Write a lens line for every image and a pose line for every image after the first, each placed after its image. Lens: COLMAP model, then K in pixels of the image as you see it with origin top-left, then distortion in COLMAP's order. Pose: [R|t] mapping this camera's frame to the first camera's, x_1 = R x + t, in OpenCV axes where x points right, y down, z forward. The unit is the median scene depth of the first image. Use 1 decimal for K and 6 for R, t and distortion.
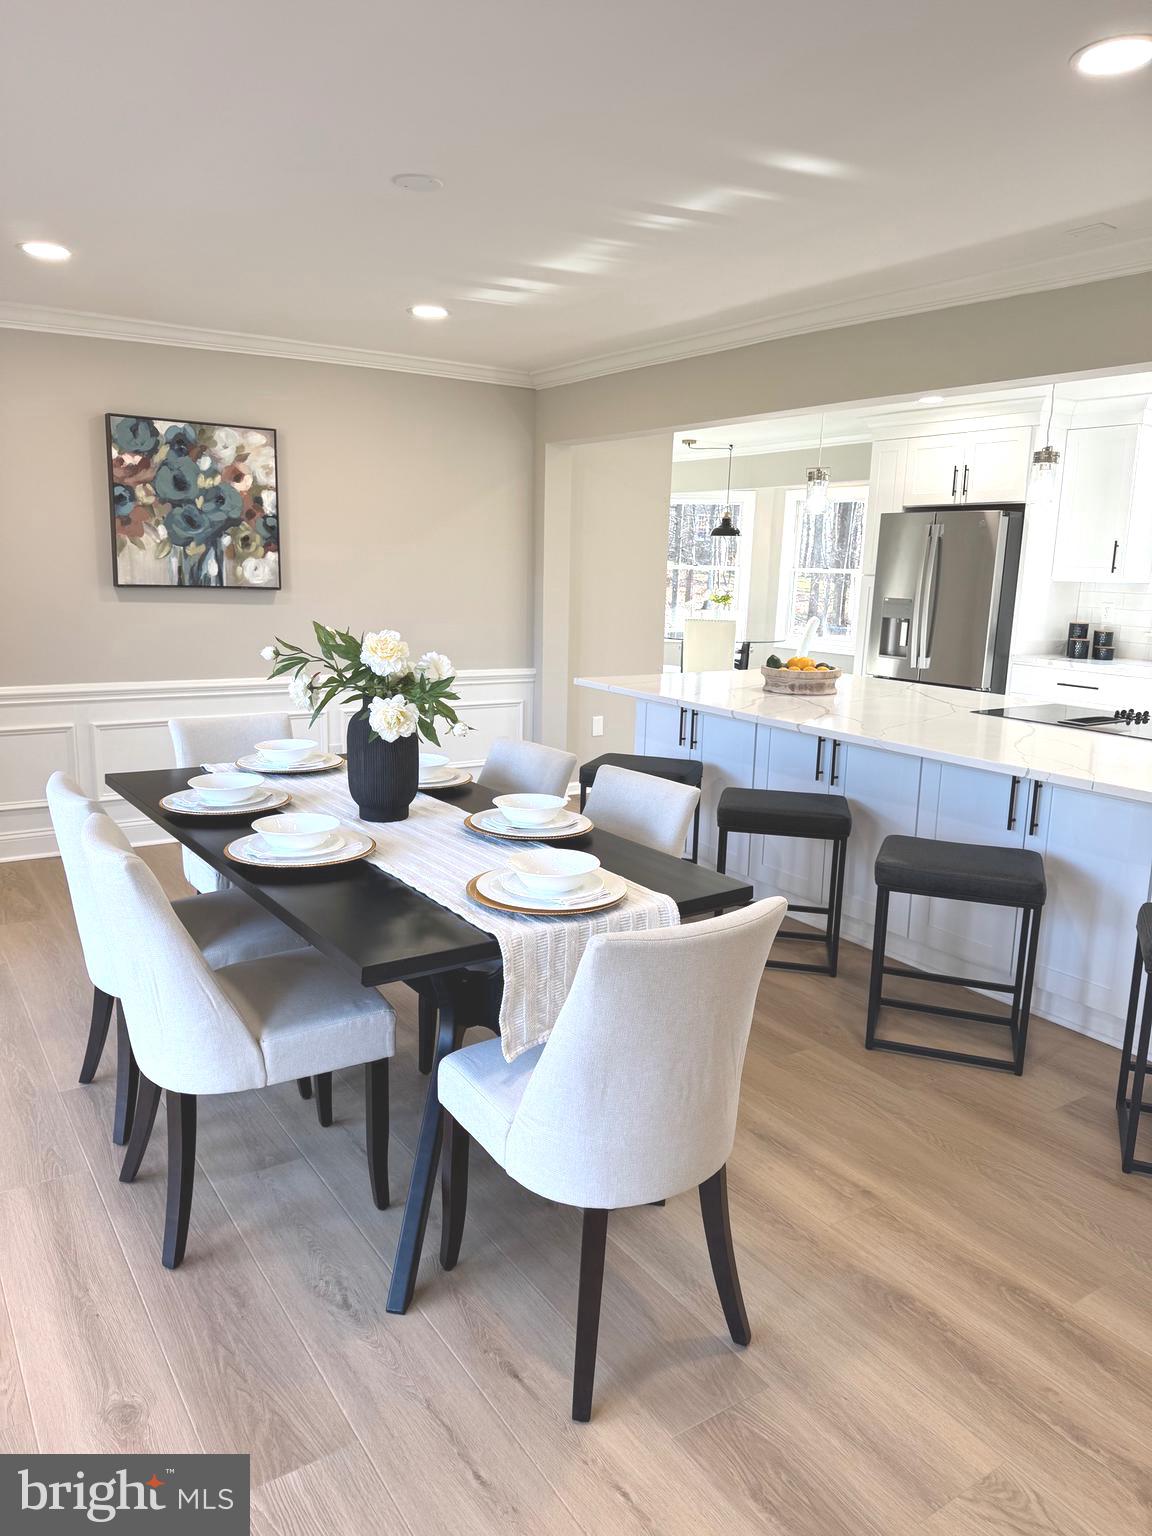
lens RADIAL K [[1084.9, 0, 582.7], [0, 1084.9, 770.9], [0, 0, 1]] dist [0.285355, -0.266814]
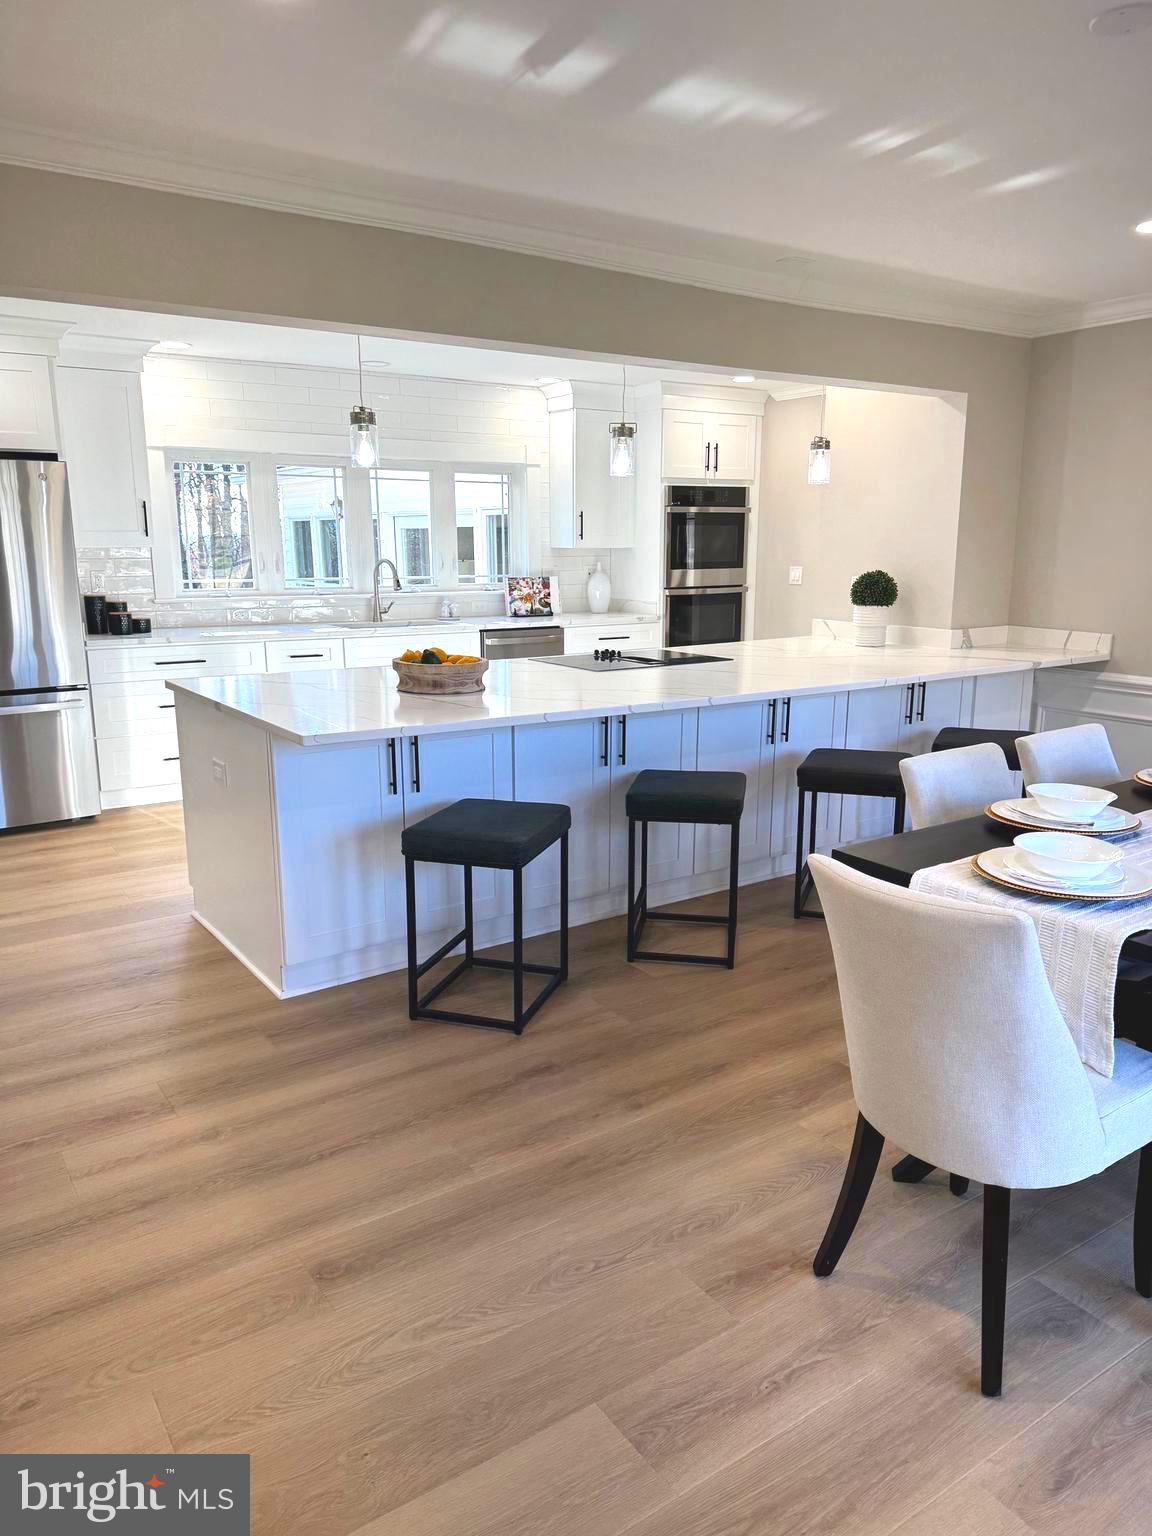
lens RADIAL K [[1084.9, 0, 582.7], [0, 1084.9, 770.9], [0, 0, 1]] dist [0.285355, -0.266814]
pose [[-0.011796, -0.252543, 0.967514, -0.797213], [0.183050, 0.950685, 0.250382, -0.257064], [-0.983033, 0.180057, 0.035014, 1.136327]]
